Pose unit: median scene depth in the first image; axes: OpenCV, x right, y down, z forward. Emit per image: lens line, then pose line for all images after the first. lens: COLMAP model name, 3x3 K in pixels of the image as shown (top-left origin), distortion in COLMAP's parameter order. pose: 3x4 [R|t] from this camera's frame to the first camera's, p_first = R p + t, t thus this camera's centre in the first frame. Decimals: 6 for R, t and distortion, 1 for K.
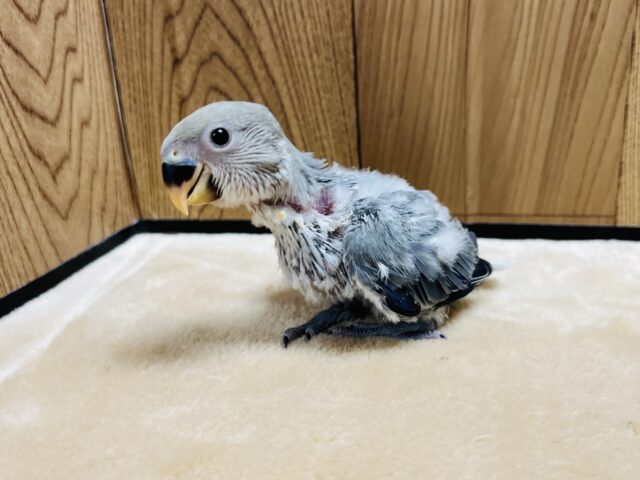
lens RADIAL K [[717.3, 0, 311.5], [0, 717.3, 241.2], [0, 0, 1]] dist [-0.000914, 0.000000]
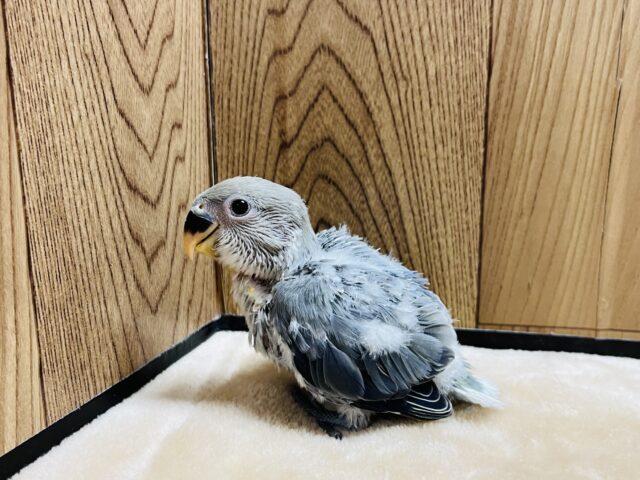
lens RADIAL K [[717.3, 0, 313.2], [0, 717.3, 247.8], [0, 0, 1]] dist [-0.000914, 0.000000]
pose [[0.998503, 0.050613, 0.020717, -0.169924], [-0.047687, 0.991229, -0.123255, -0.010675], [-0.026774, 0.122083, 0.992159, 0.113070]]
